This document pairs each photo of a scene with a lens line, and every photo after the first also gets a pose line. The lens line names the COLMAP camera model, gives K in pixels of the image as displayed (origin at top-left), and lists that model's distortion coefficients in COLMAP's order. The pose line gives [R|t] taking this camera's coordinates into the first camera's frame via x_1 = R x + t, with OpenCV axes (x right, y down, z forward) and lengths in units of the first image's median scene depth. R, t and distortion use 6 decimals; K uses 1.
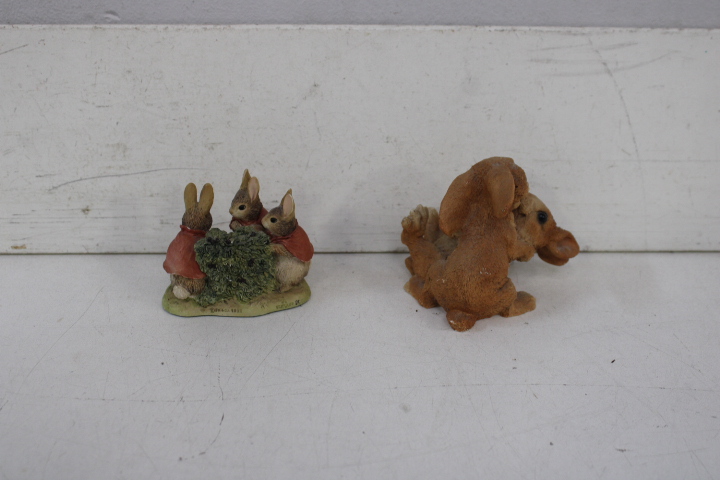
lens RADIAL K [[924.6, 0, 363.1], [0, 924.6, 239.7], [0, 0, 1]] dist [-0.070061, 0.100499]
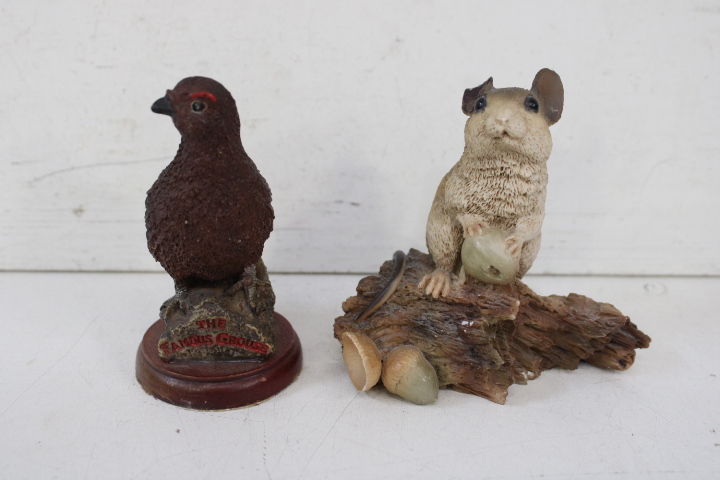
lens RADIAL K [[903.6, 0, 358.8], [0, 903.6, 239.2], [0, 0, 1]] dist [-0.076103, 0.093726]
pose [[0.999656, 0.009797, -0.024318, -0.063328], [-0.011097, 0.998483, -0.053928, 0.026361], [0.023753, 0.054179, 0.998249, 0.301812]]
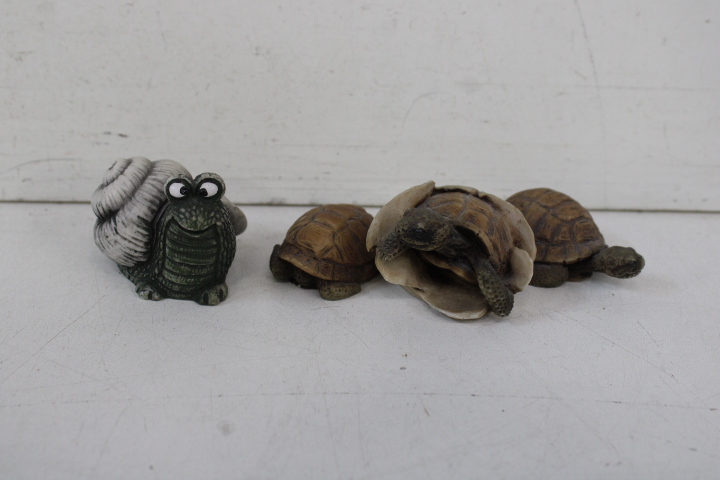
lens RADIAL K [[890.7, 0, 358.1], [0, 890.7, 231.6], [0, 0, 1]] dist [-0.092241, 0.138678]
pose [[0.999835, 0.016883, 0.006751, 0.105690], [-0.016990, 0.999726, 0.016114, 0.023623], [-0.006477, -0.016226, 0.999847, 0.290316]]
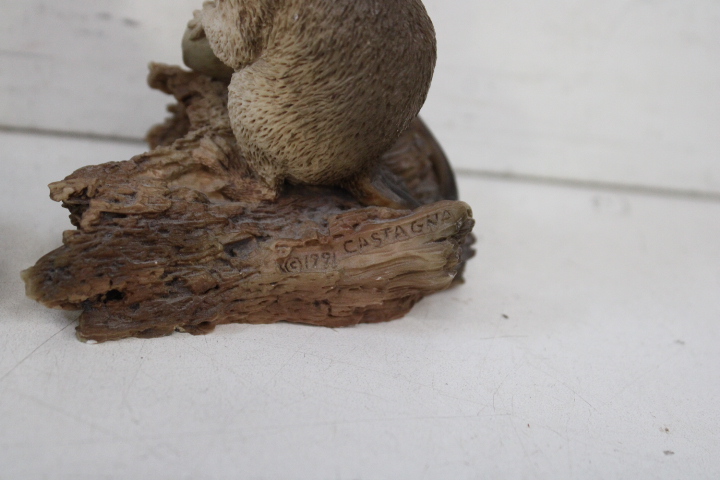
lens RADIAL K [[1247.8, 0, 358.1], [0, 1247.8, 238.9], [0, 0, 1]] dist [-0.003904, 0.003837]
pose [[0.994262, 0.091163, 0.055972, 0.000130], [-0.091052, 0.995836, -0.004537, 0.055561], [-0.056153, -0.000586, 0.998422, 0.418074]]
